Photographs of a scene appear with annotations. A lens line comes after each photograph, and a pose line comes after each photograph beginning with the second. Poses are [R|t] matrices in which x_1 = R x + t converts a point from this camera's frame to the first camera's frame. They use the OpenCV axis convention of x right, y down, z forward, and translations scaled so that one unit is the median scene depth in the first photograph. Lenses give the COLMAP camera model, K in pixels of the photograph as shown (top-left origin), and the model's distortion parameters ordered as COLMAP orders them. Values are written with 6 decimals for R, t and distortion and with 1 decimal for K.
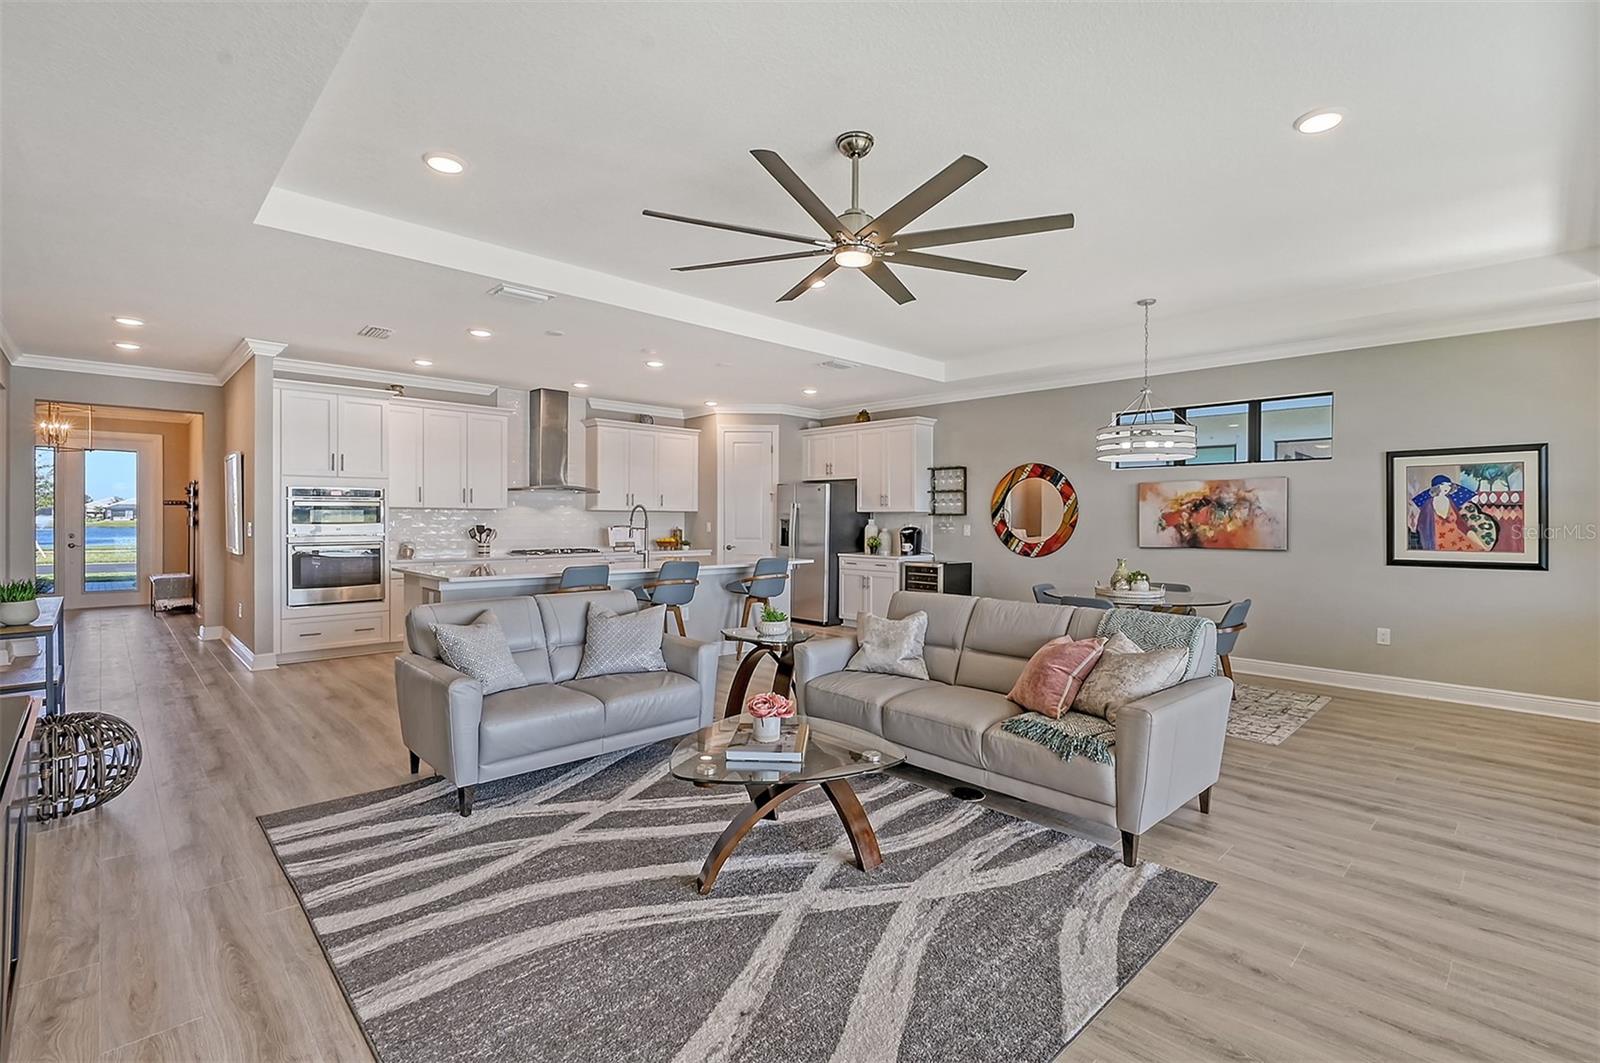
lens RADIAL K [[725.7, 0, 824.7], [0, 725.7, 507.6], [0, 0, 1]] dist [0.007901, -0.003752]
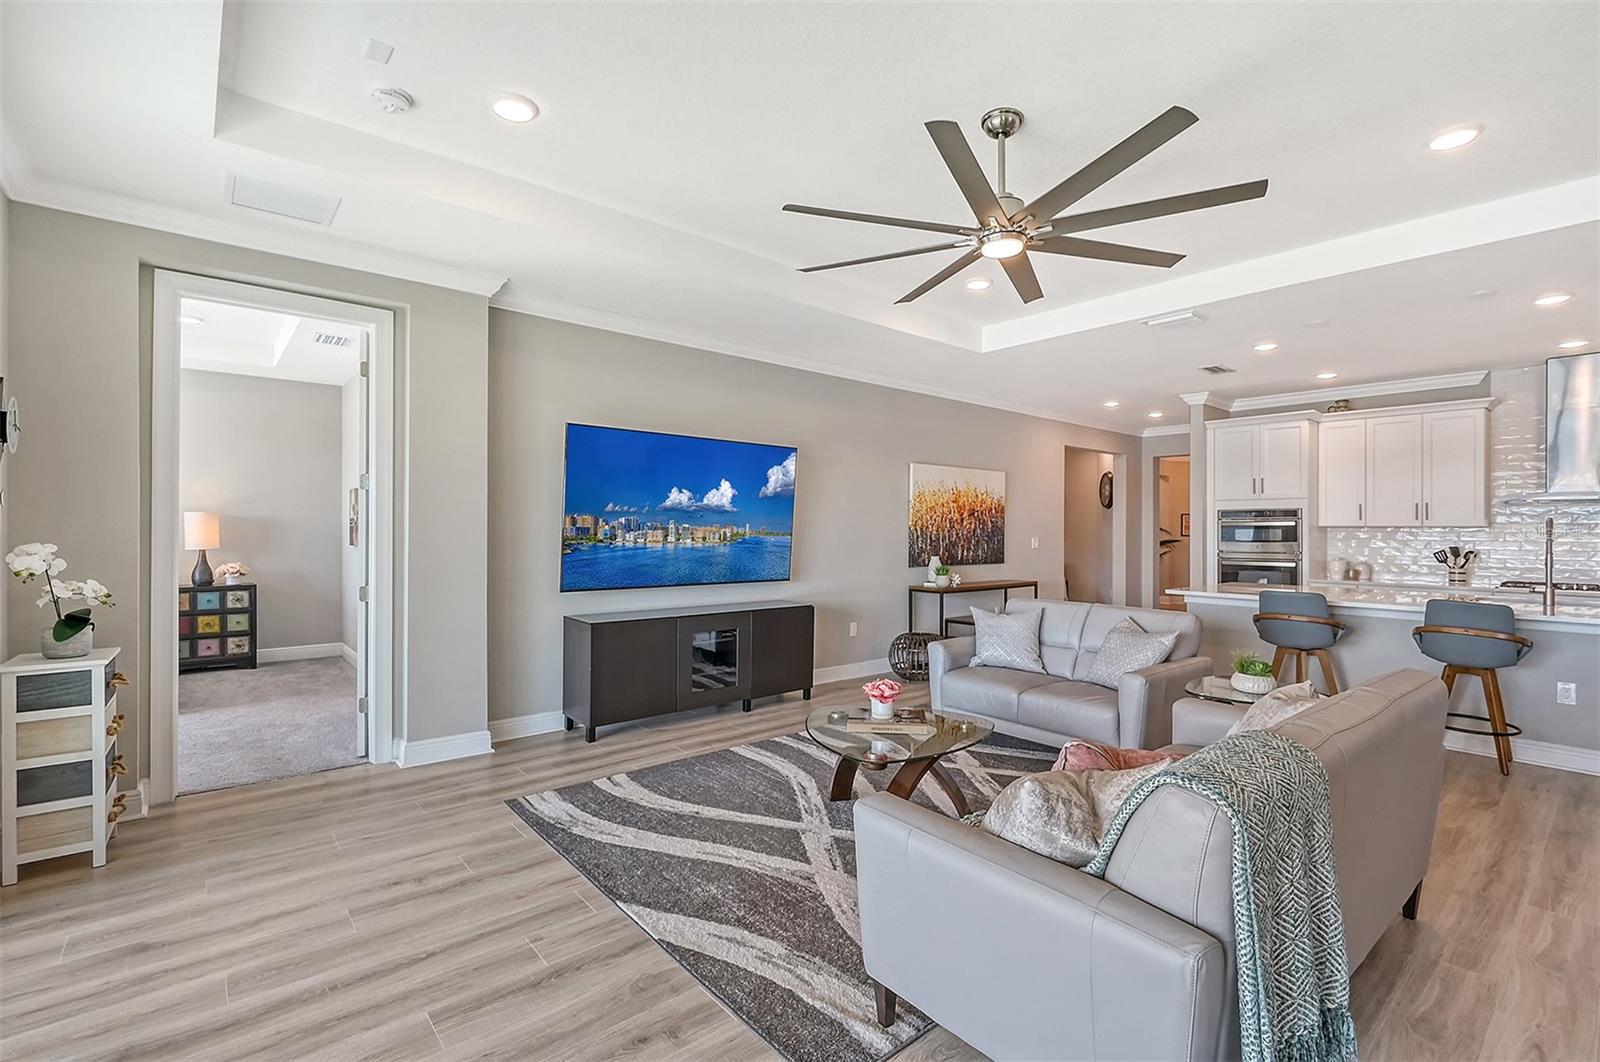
lens RADIAL K [[725.7, 0, 818.4], [0, 725.7, 530.3], [0, 0, 1]] dist [0.007901, -0.003752]
pose [[-0.069268, -0.003954, -0.997590, 0.474895], [0.006482, 0.999969, -0.004414, 0.005487], [0.997577, -0.006772, -0.069240, 0.413078]]
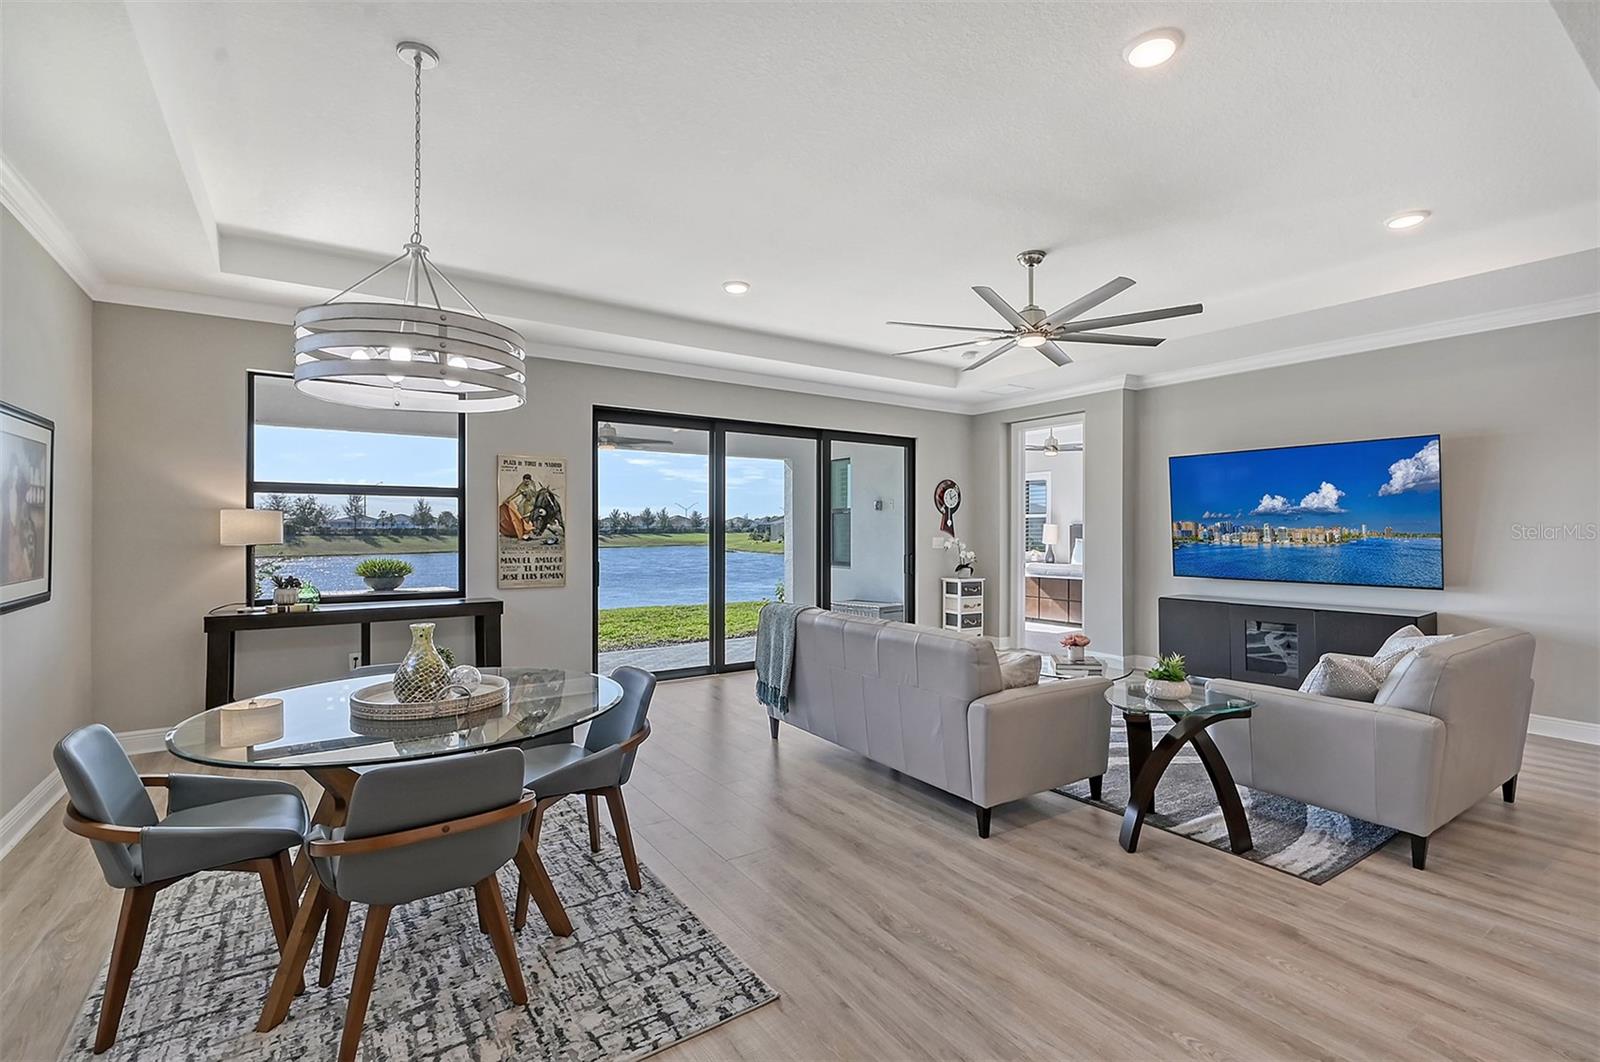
lens RADIAL K [[725.7, 0, 817.0], [0, 725.7, 537.2], [0, 0, 1]] dist [0.007901, -0.003752]
pose [[-0.983737, -0.006414, 0.179500, 0.093545], [-0.007736, 0.999948, -0.006670, 0.017663], [-0.179448, -0.007950, -0.983735, 1.184339]]
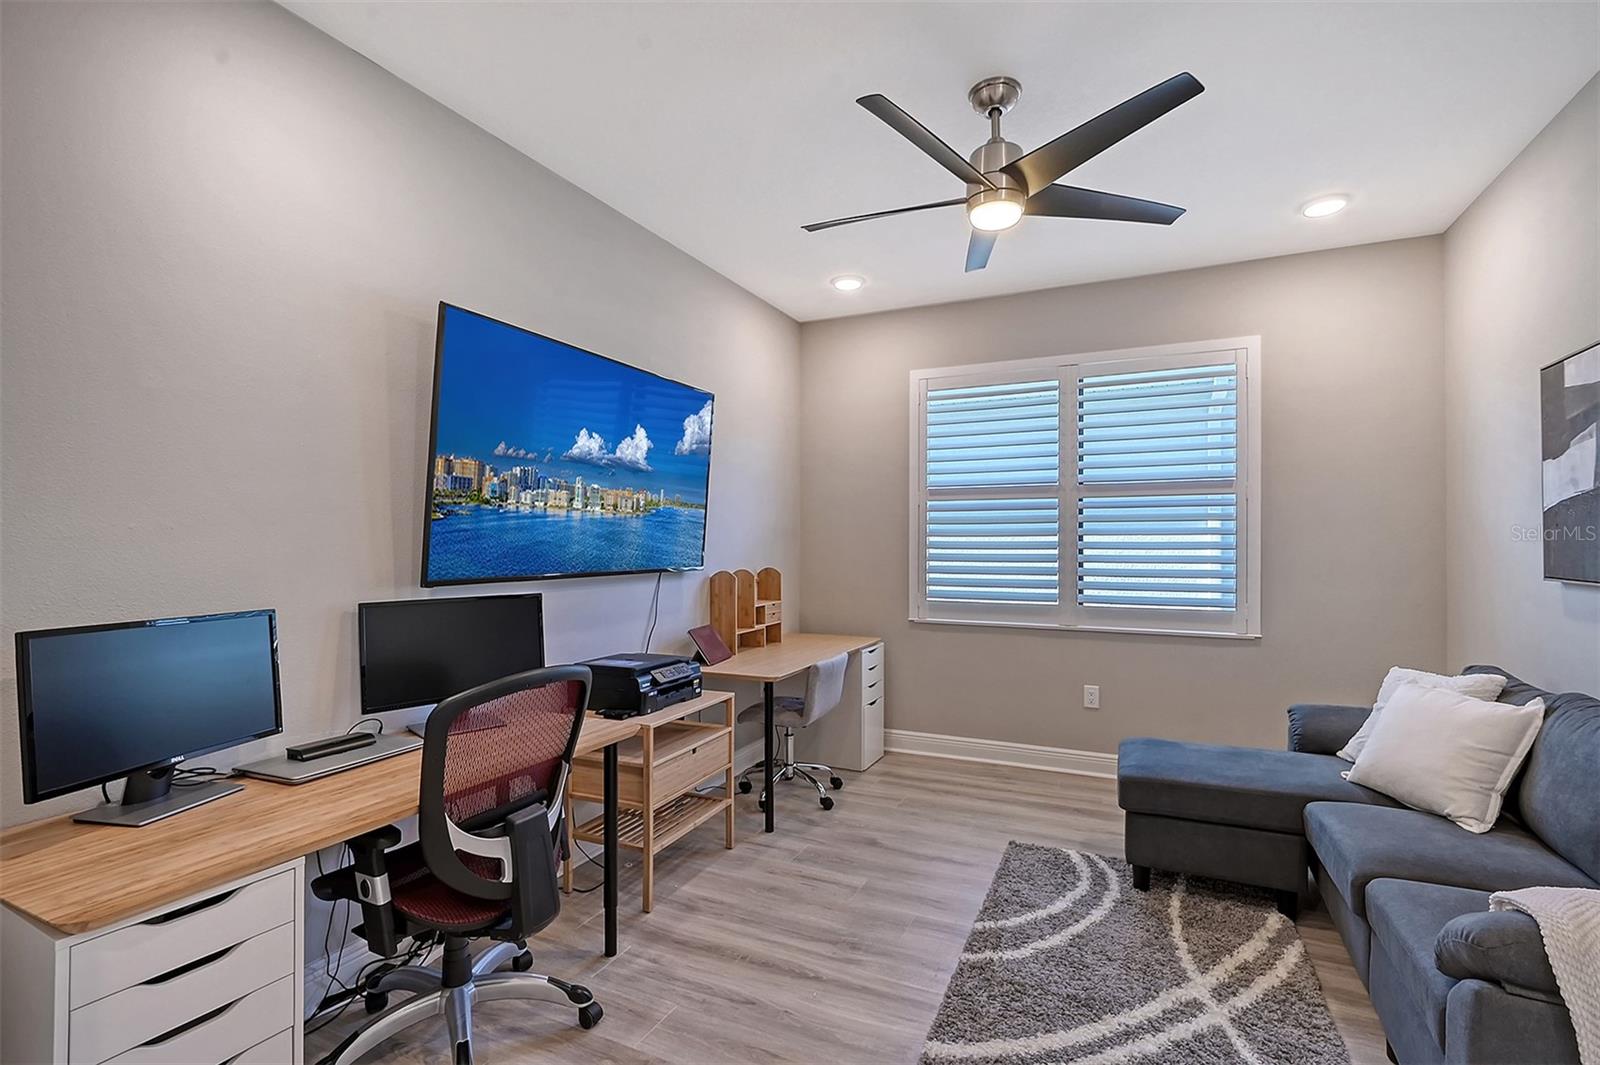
lens RADIAL K [[725.7, 0, 816.7], [0, 725.7, 534.5], [0, 0, 1]] dist [0.007901, -0.003752]
pose [[0.339791, -0.008529, -0.940462, 0.266948], [0.009789, 0.999937, -0.005531, 0.036951], [0.940450, -0.007327, 0.339853, 0.185412]]
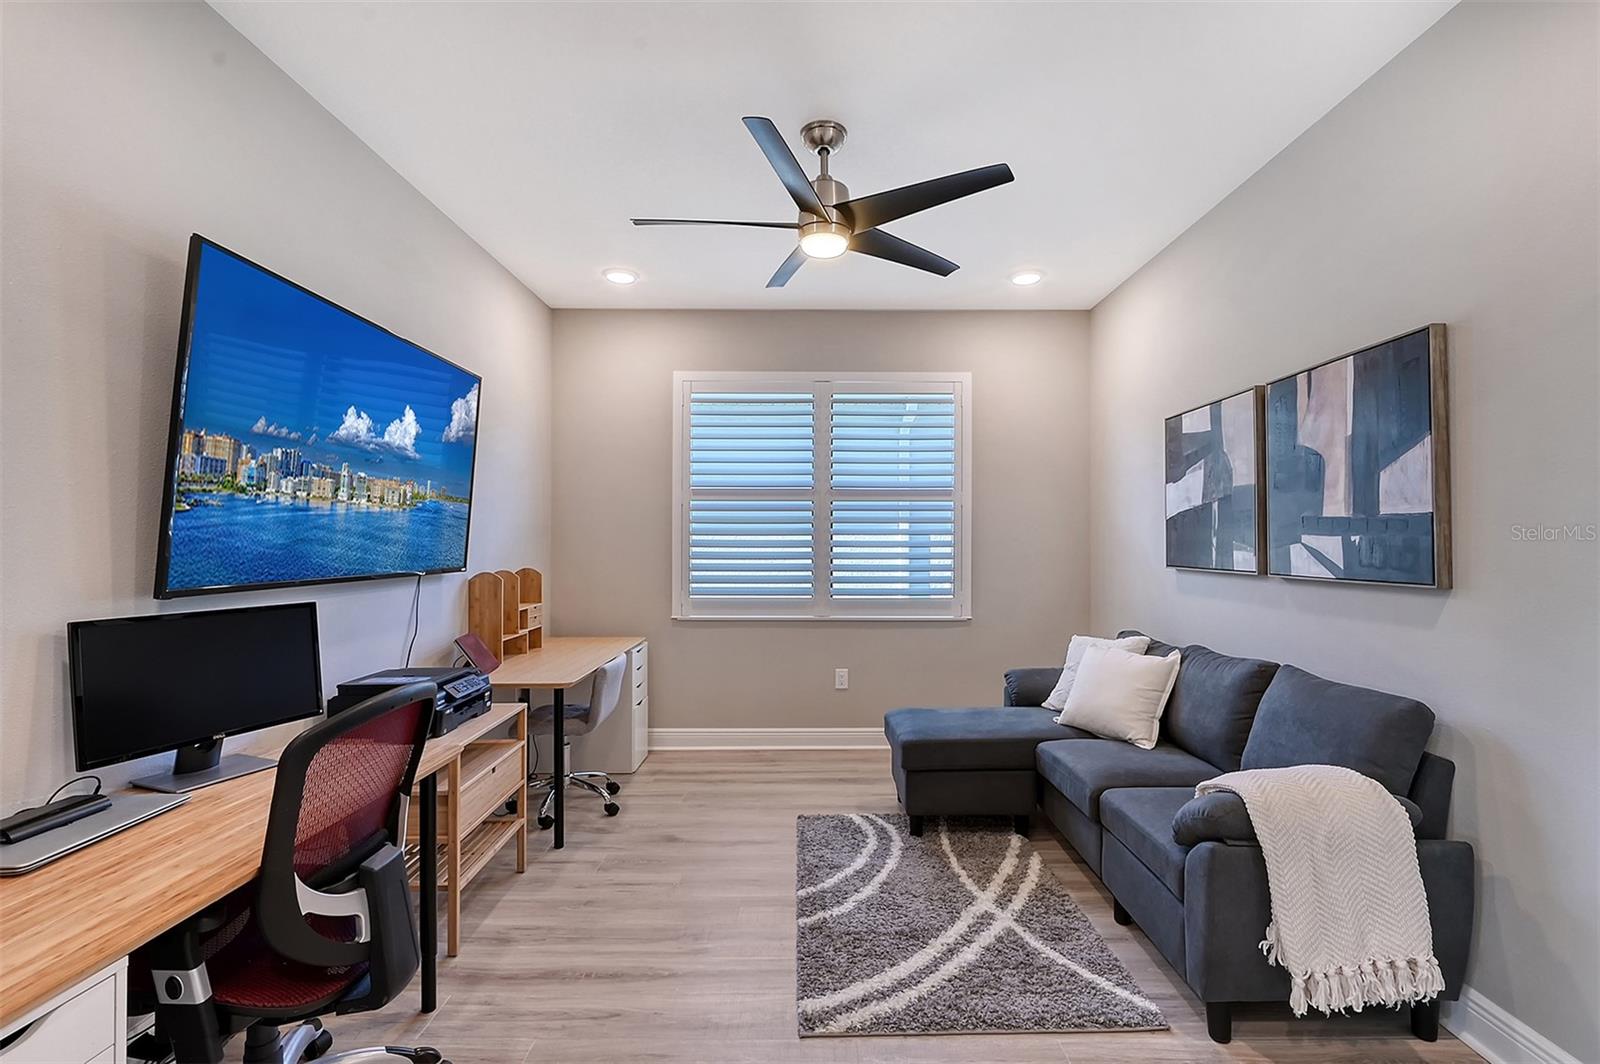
lens RADIAL K [[725.7, 0, 809.6], [0, 725.7, 531.8], [0, 0, 1]] dist [0.007901, -0.003752]
pose [[0.704138, -0.006889, -0.710029, 0.228938], [0.006208, 0.999974, -0.003545, 0.035913], [0.710036, -0.001912, 0.704163, 0.090265]]
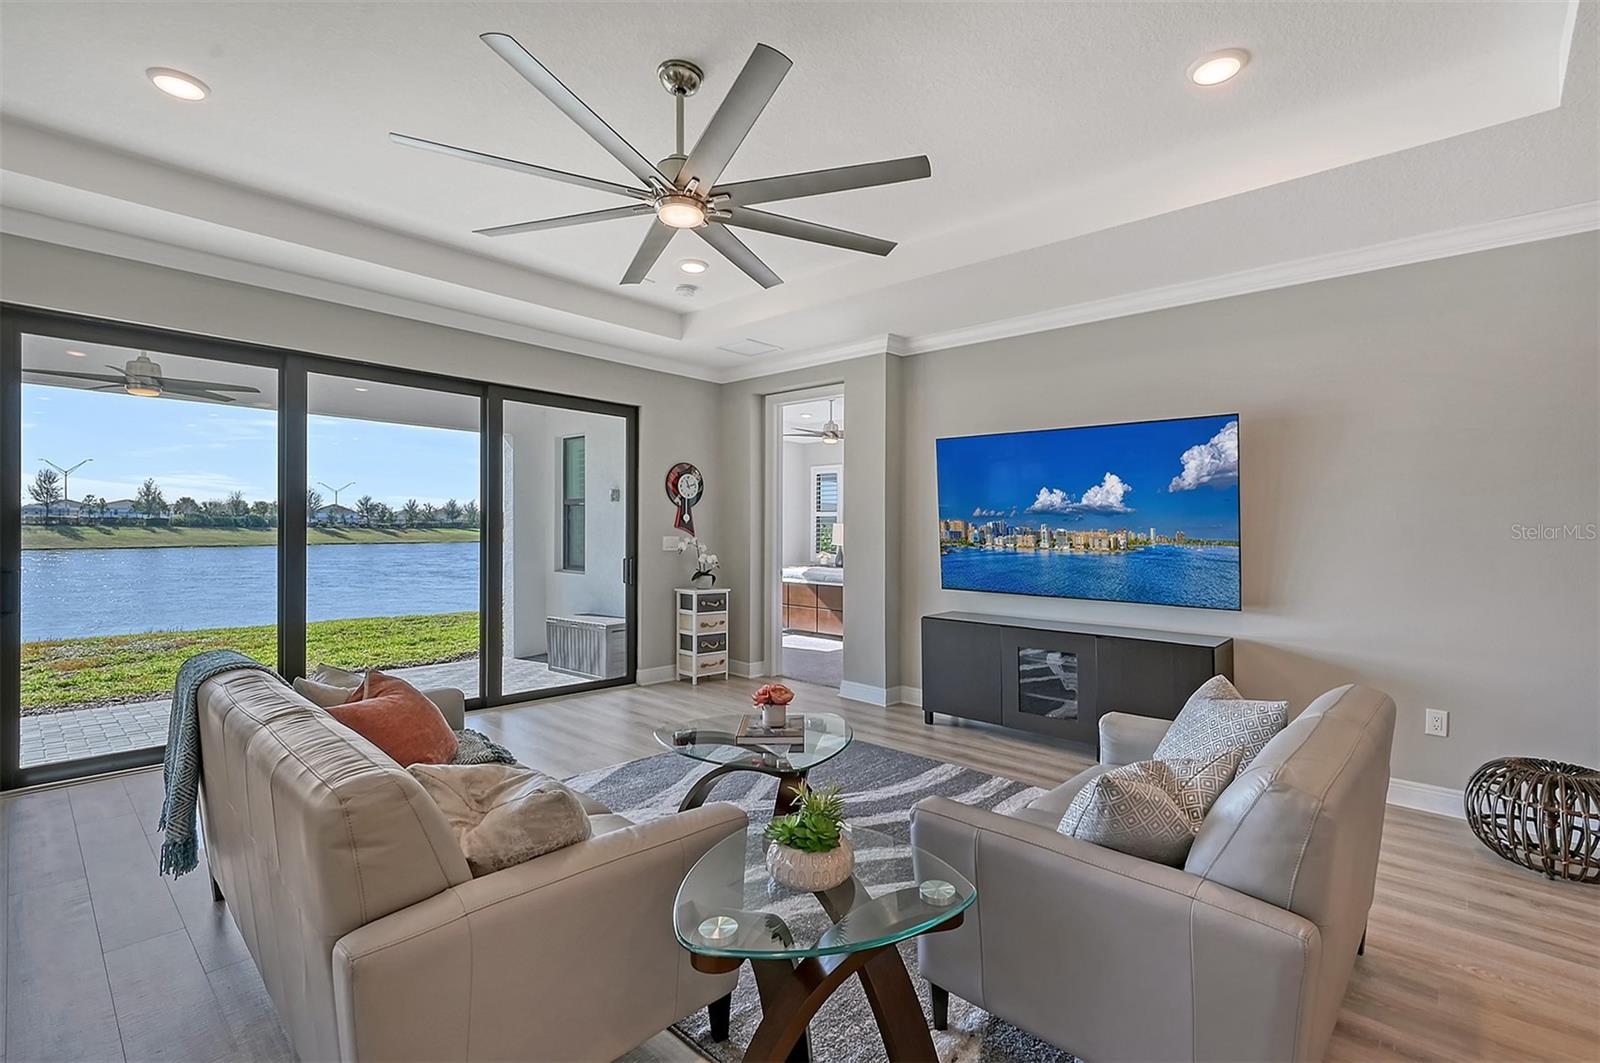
lens RADIAL K [[725.7, 0, 813.9], [0, 725.7, 524.4], [0, 0, 1]] dist [0.007901, -0.003752]
pose [[-0.998953, -0.020277, -0.041005, -0.036381], [-0.019261, 0.999502, -0.025010, 0.012556], [0.041492, -0.024194, -0.998846, 0.903377]]
